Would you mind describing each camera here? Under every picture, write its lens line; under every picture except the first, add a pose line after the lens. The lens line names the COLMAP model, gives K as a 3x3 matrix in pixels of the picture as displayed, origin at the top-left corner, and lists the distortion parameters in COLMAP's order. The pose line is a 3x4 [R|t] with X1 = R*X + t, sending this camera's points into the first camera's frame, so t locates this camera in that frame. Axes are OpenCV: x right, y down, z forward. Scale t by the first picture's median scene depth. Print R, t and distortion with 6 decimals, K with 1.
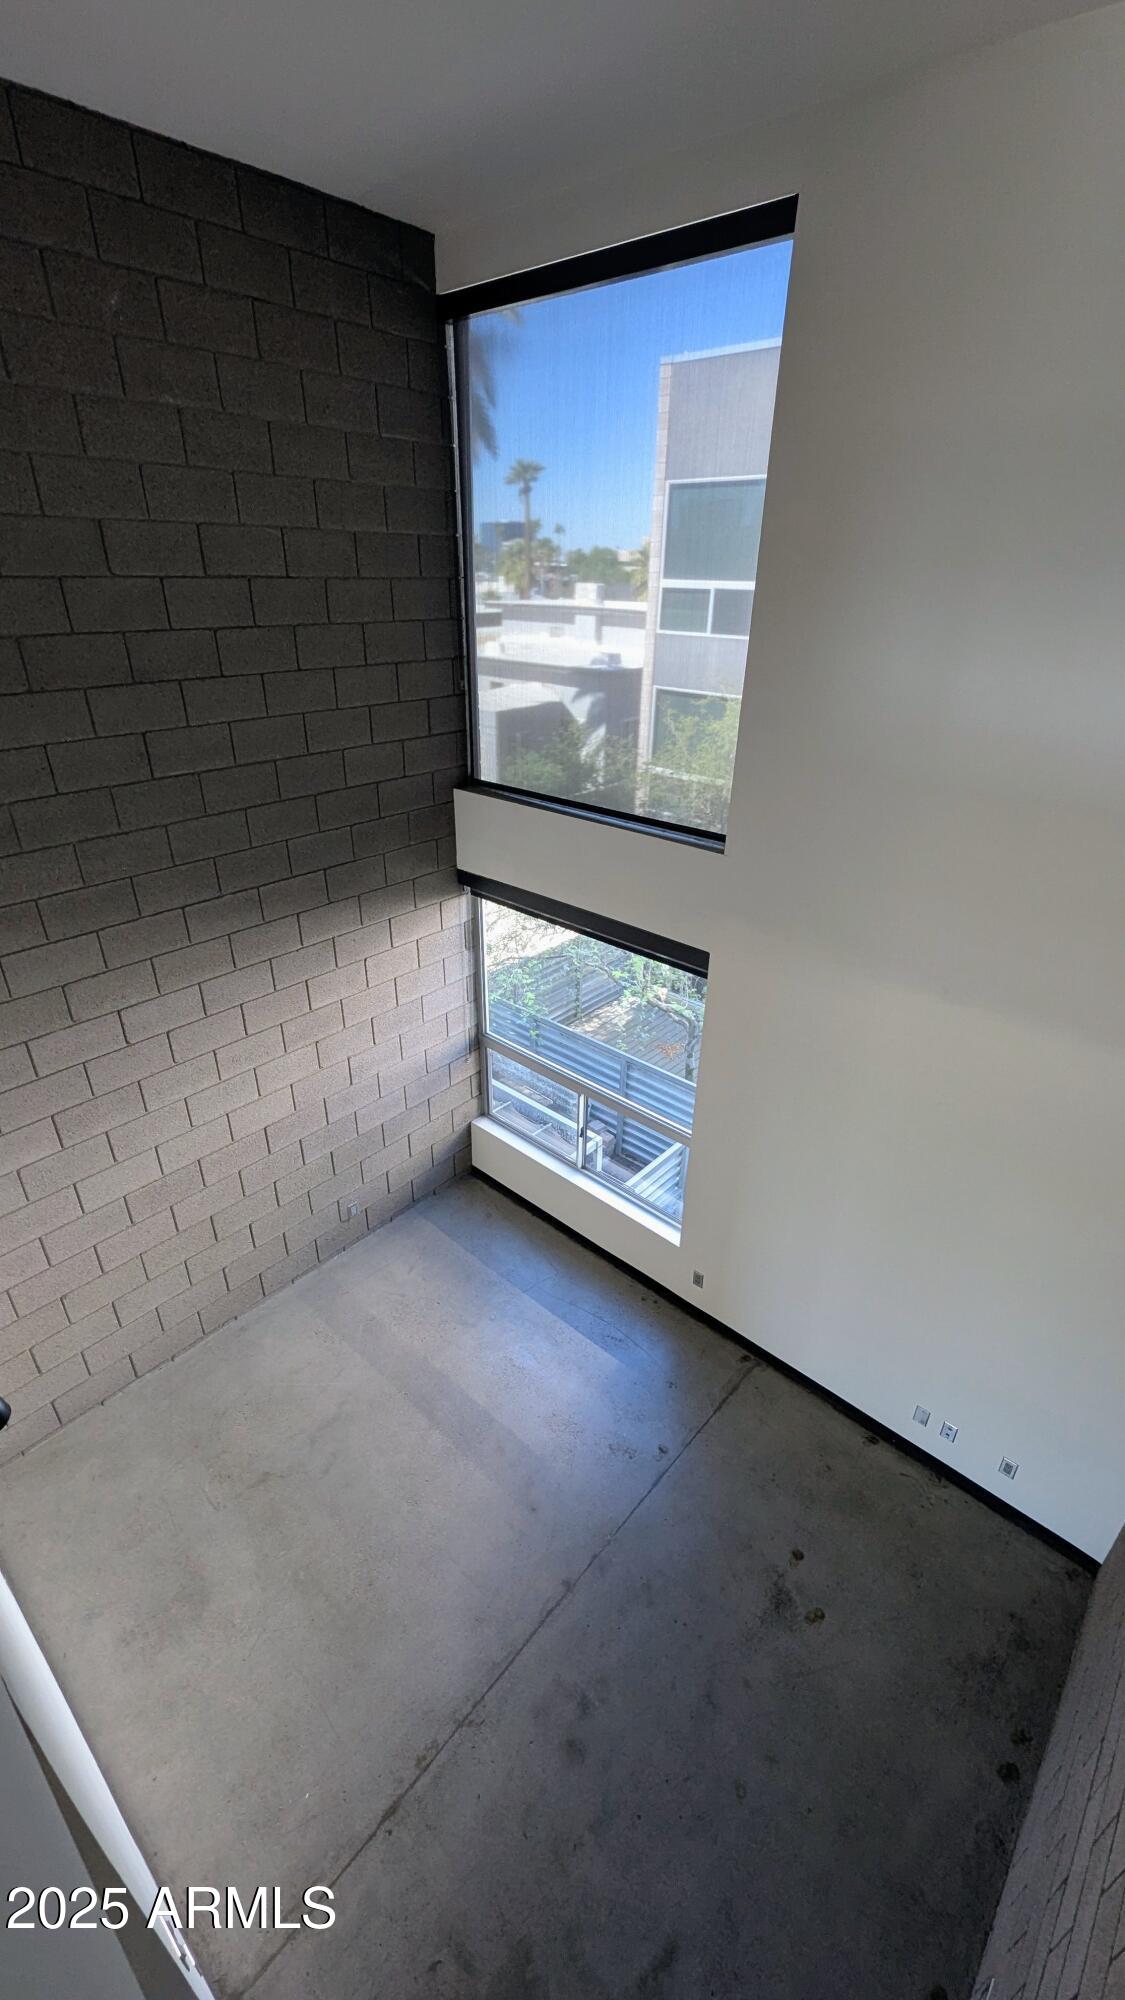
lens RADIAL K [[842.5, 0, 558.3], [0, 842.5, 1012.4], [0, 0, 1]] dist [-0.000336, -0.000380]
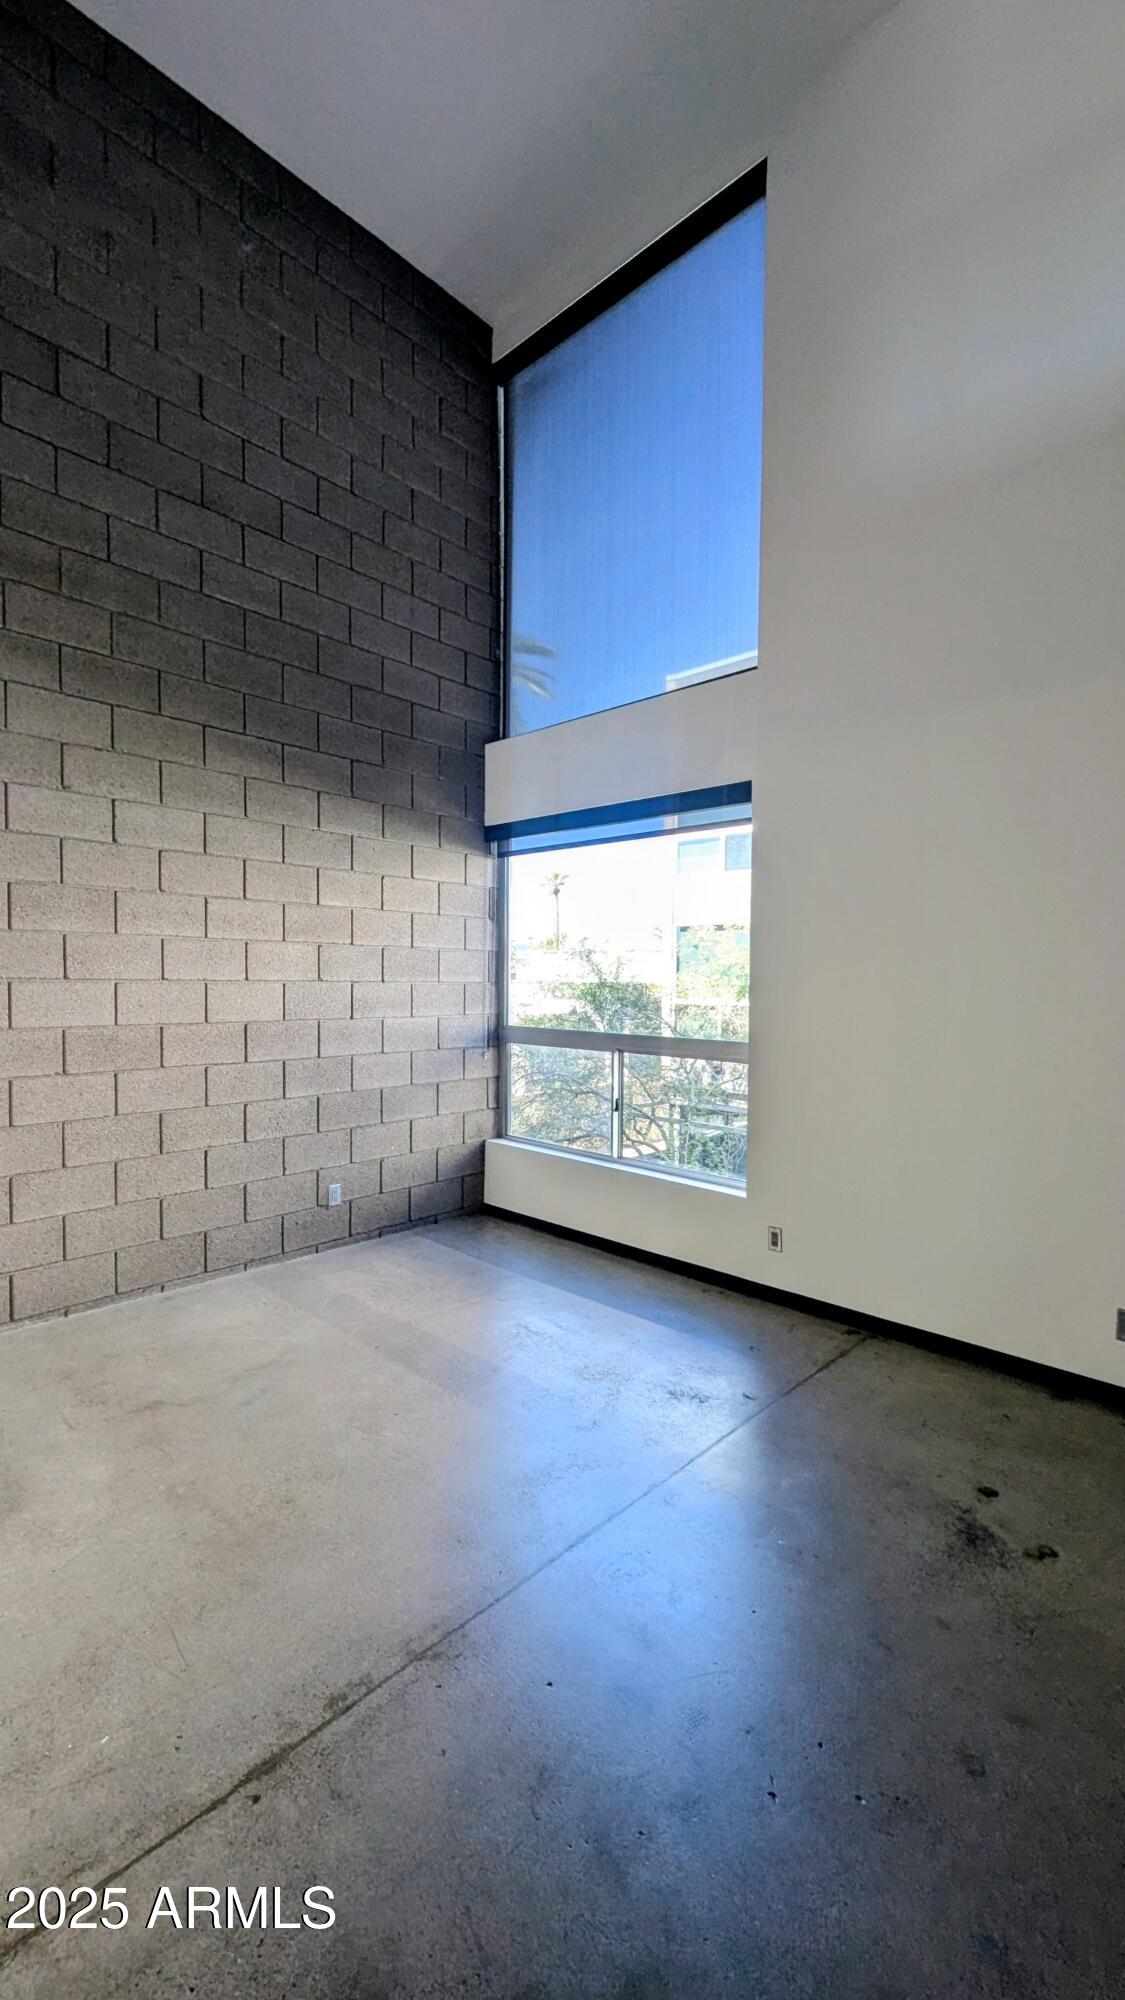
lens RADIAL K [[846.8, 0, 556.2], [0, 846.8, 997.4], [0, 0, 1]] dist [0.000857, 0.000047]
pose [[0.999502, -0.002869, -0.031429, -0.007263], [-0.011498, 0.894321, -0.447277, 0.532199], [0.029391, 0.447416, 0.893843, 0.248301]]
